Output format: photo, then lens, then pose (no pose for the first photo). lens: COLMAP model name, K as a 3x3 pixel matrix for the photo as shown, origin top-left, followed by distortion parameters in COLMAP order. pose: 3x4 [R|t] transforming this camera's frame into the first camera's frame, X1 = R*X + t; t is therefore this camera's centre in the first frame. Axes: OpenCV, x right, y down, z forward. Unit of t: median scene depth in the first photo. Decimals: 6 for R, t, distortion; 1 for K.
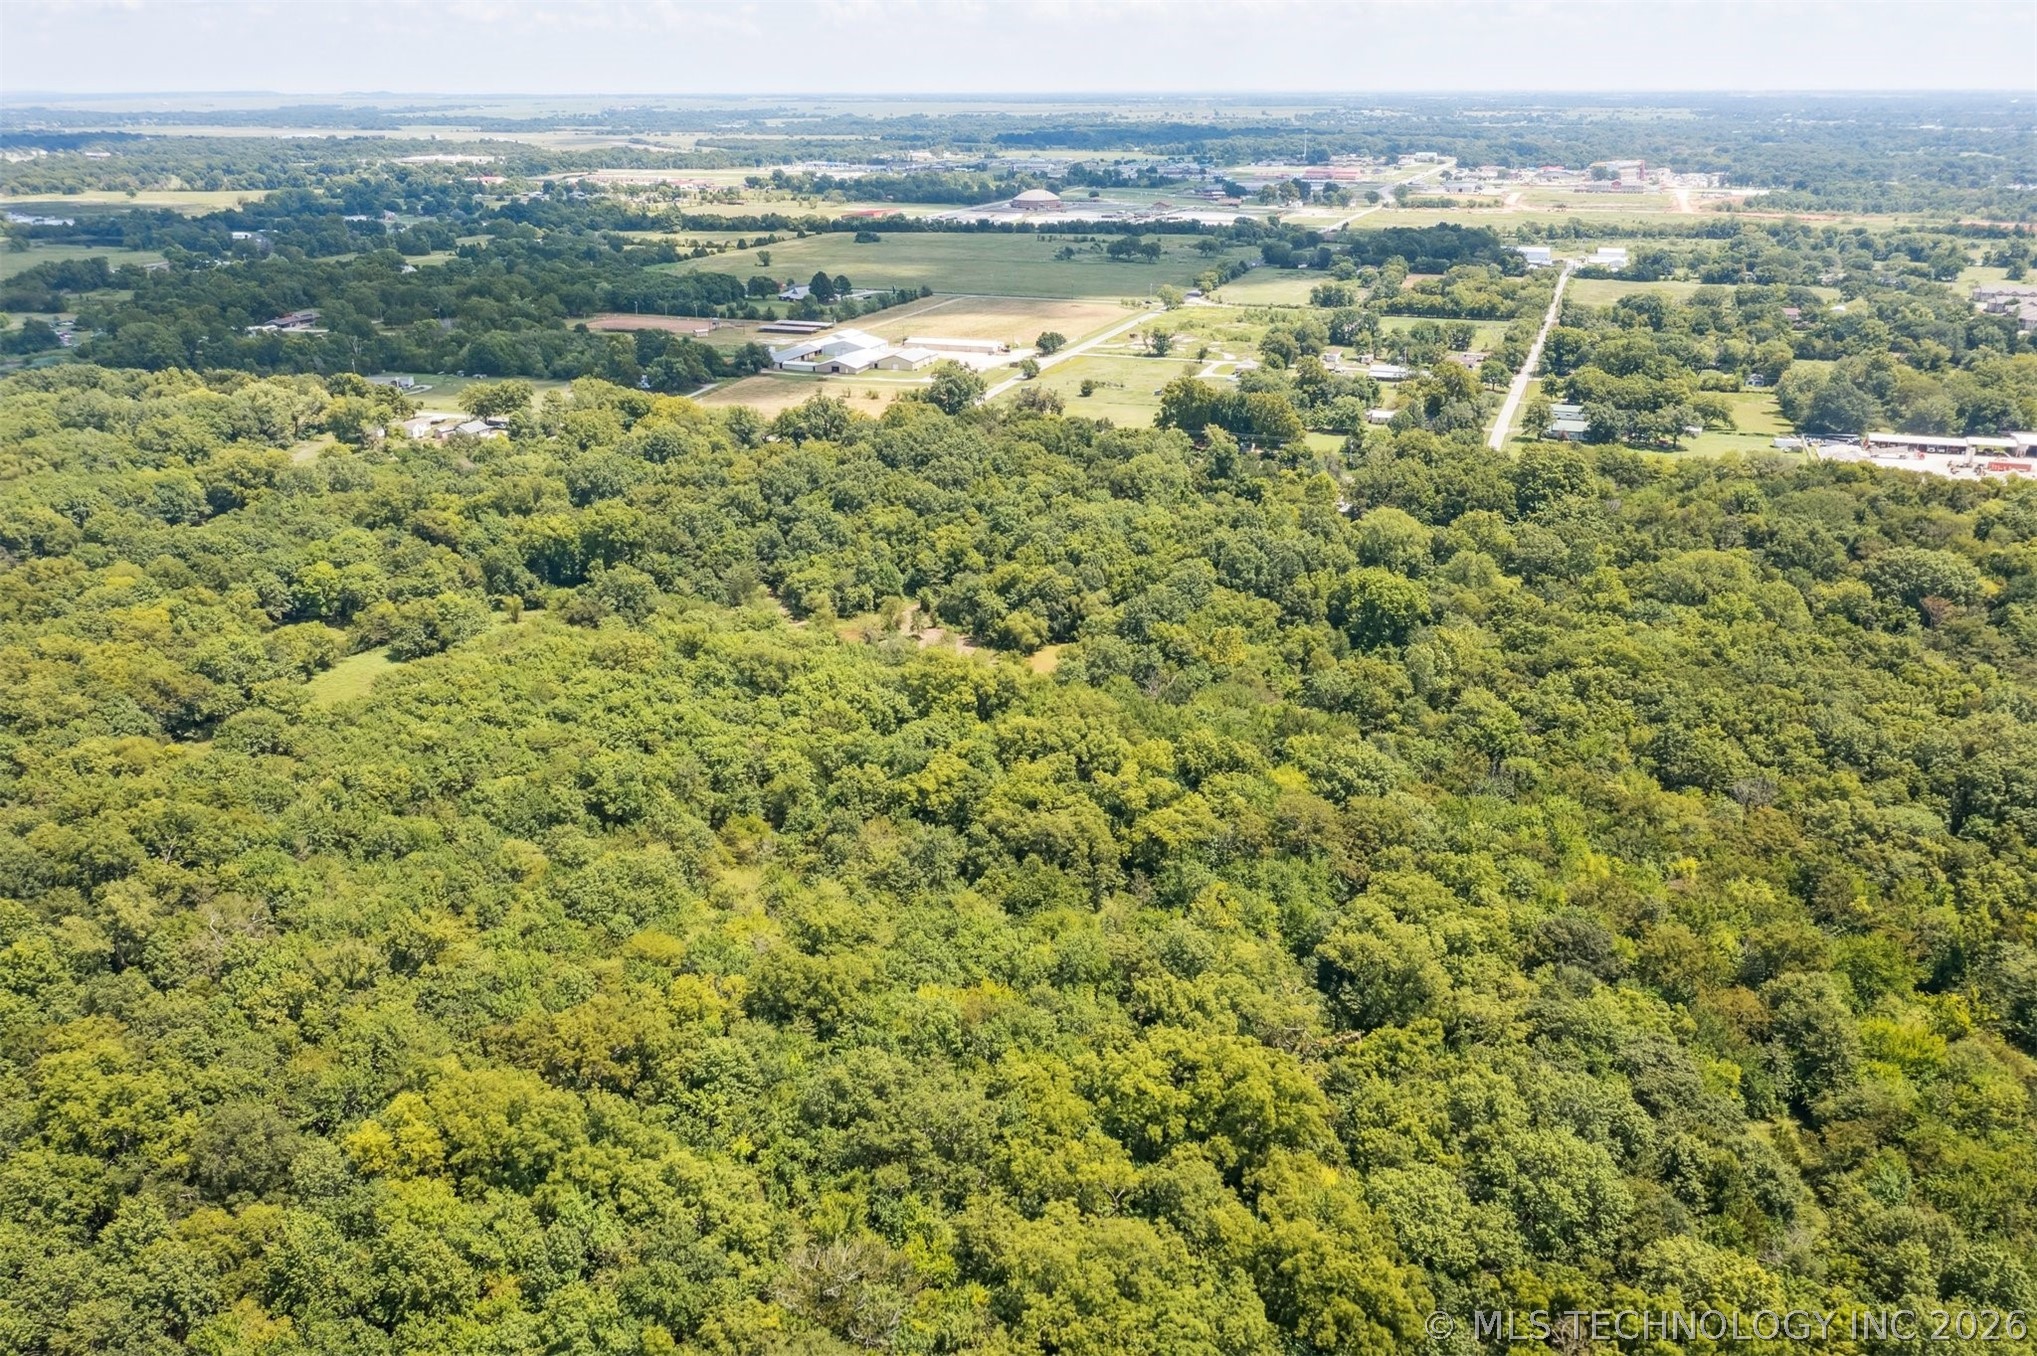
lens RADIAL K [[1590.6, 0, 1013.3], [0, 1590.6, 682.8], [0, 0, 1]] dist [-0.014242, 0.002423]
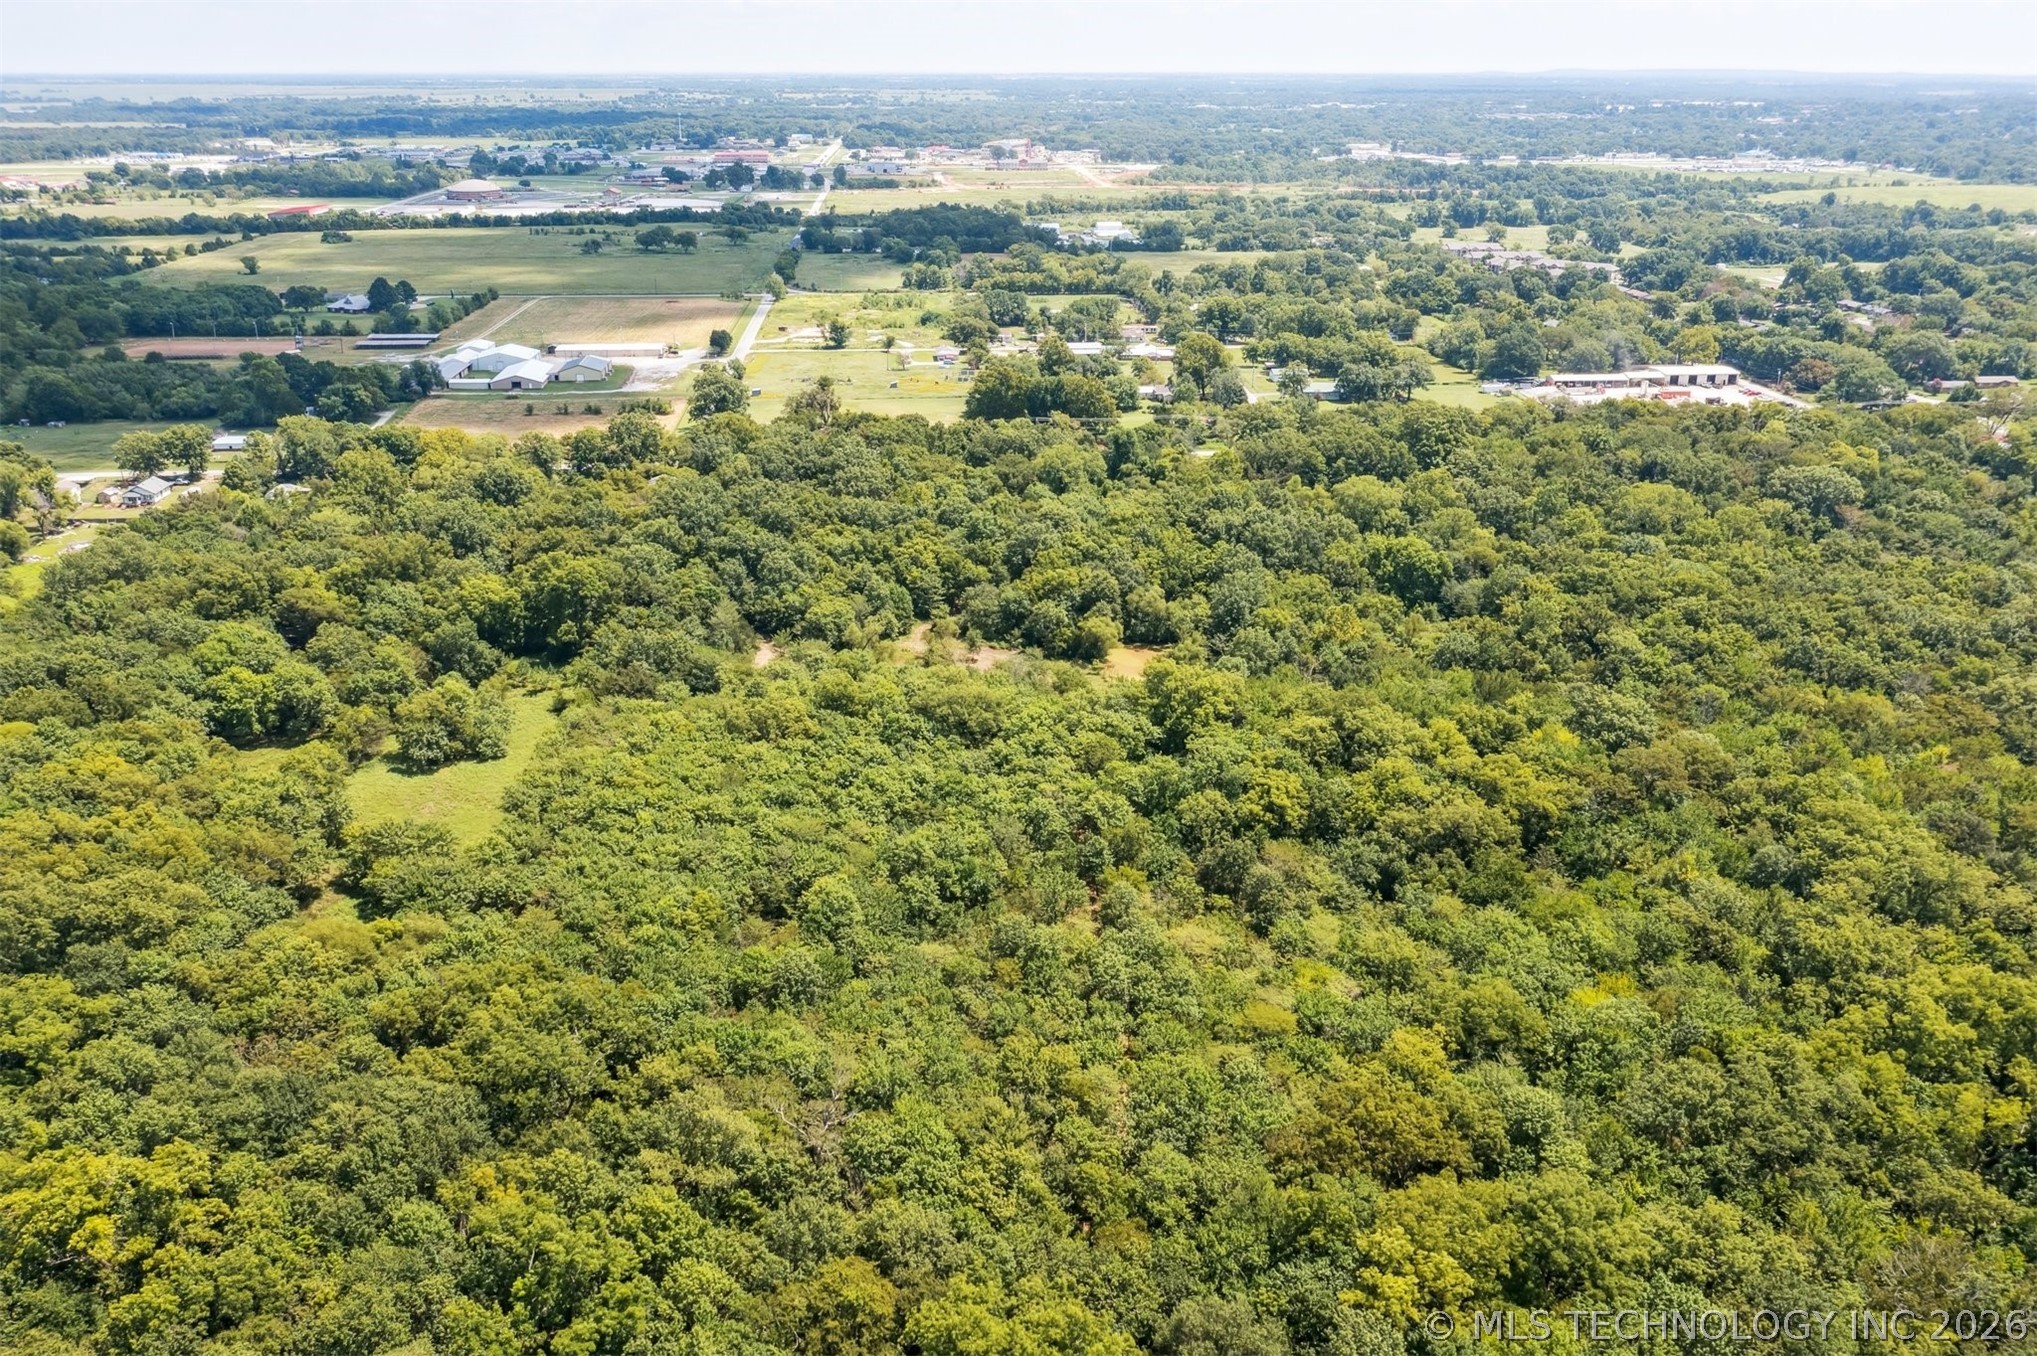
lens RADIAL K [[1608.6, 0, 1020.9], [0, 1608.6, 653.5], [0, 0, 1]] dist [-0.013700, 0.009172]
pose [[0.910929, -0.135095, 0.389818, -0.143343], [0.138921, 0.990130, 0.018506, -0.016059], [-0.388471, 0.037296, 0.920706, 0.041821]]
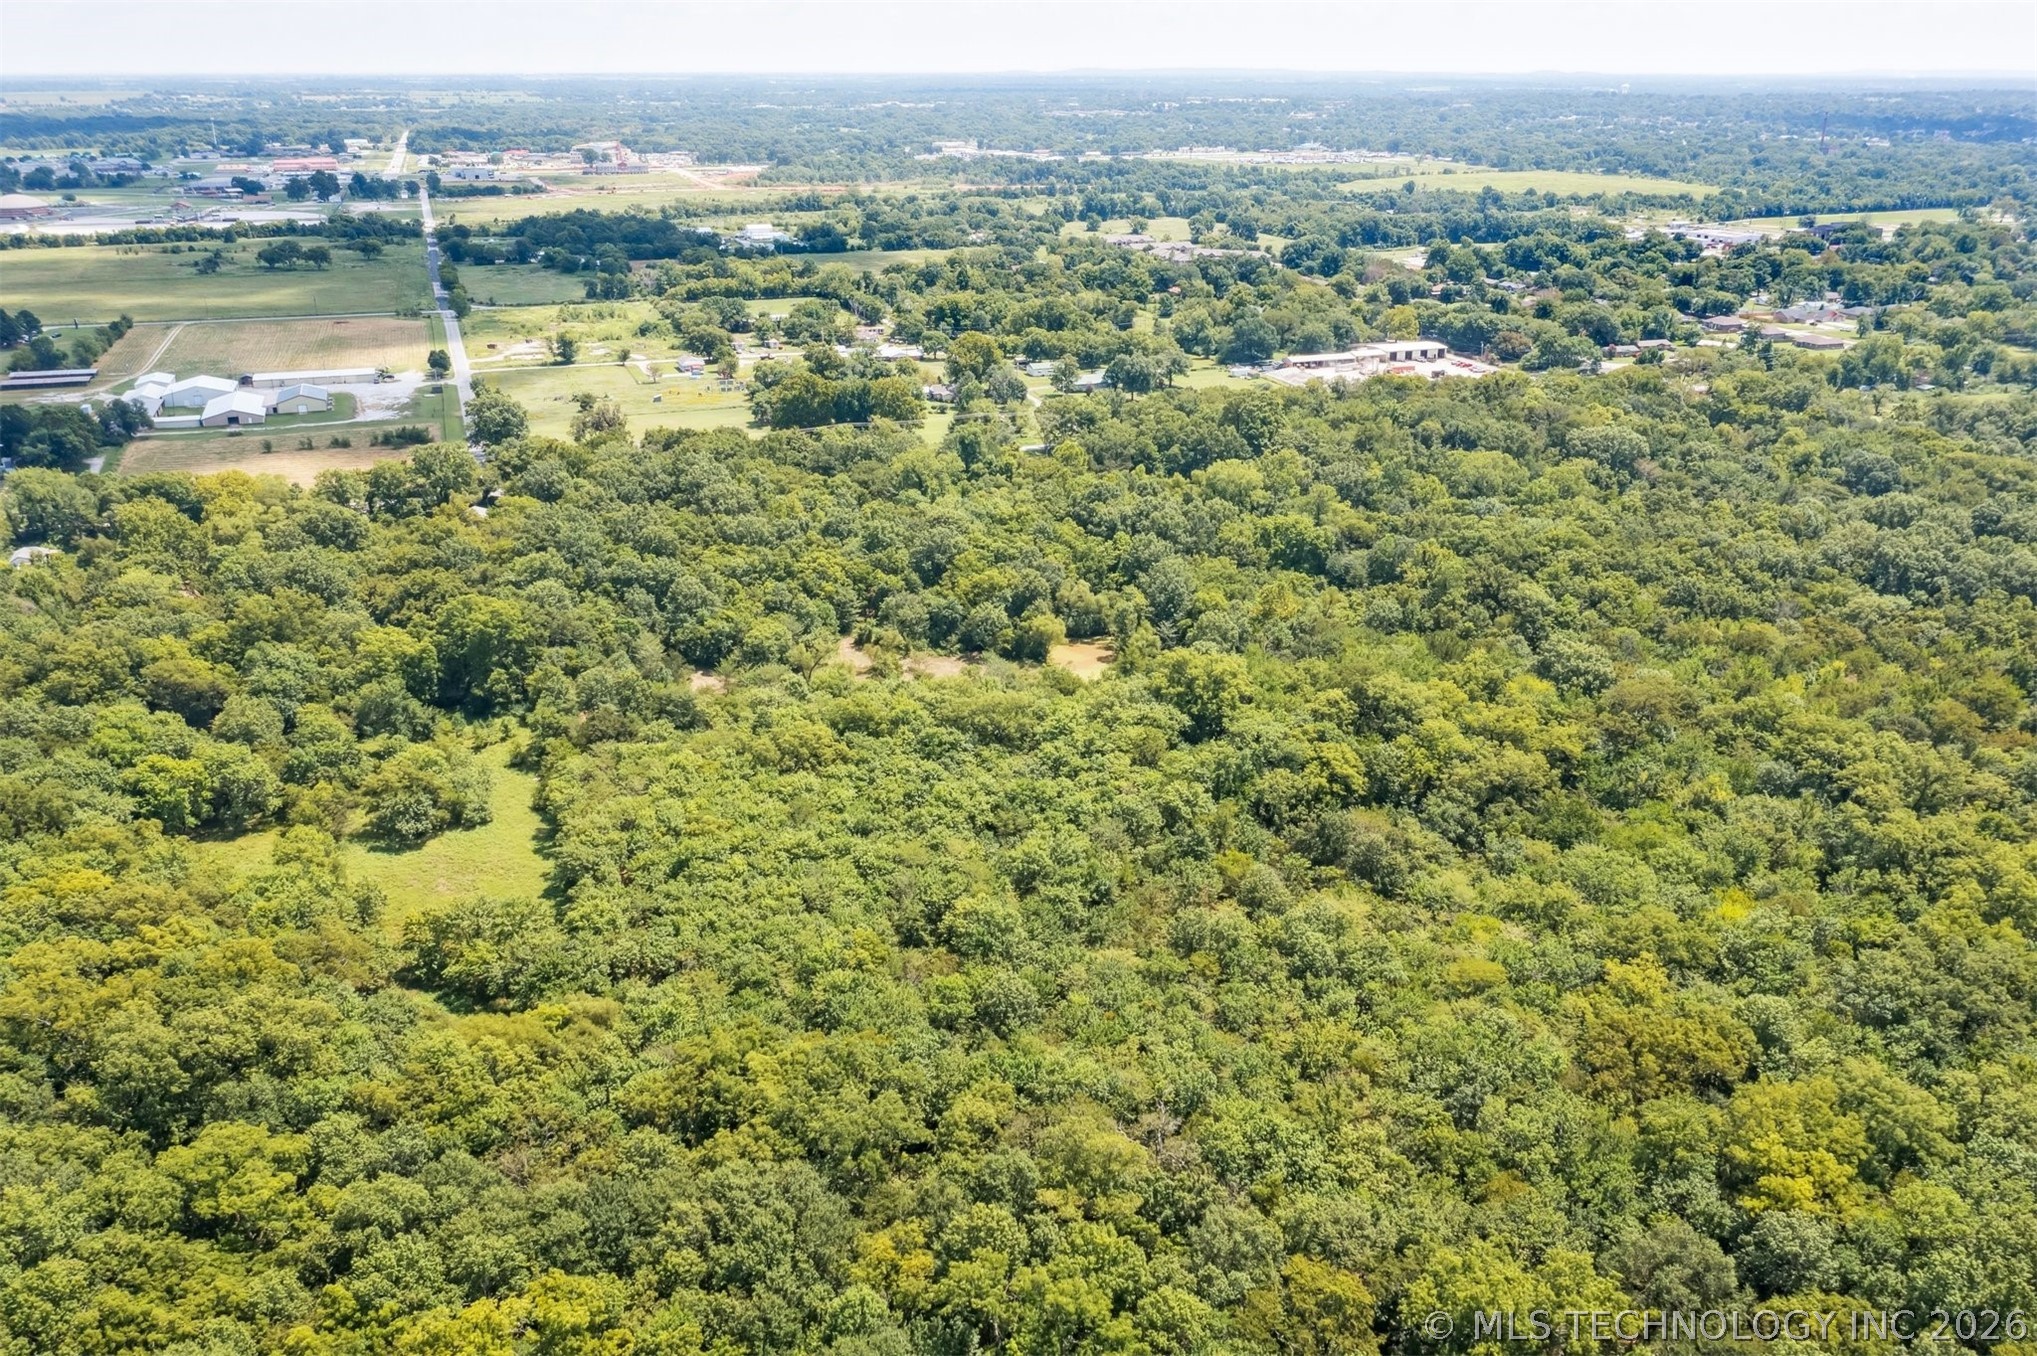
lens RADIAL K [[1608.6, 0, 1020.9], [0, 1608.6, 653.5], [0, 0, 1]] dist [-0.013700, 0.009172]
pose [[0.765852, -0.213665, 0.606480, -0.205808], [0.220064, 0.973317, 0.065010, -0.030083], [-0.604188, 0.083676, 0.792437, 0.079925]]
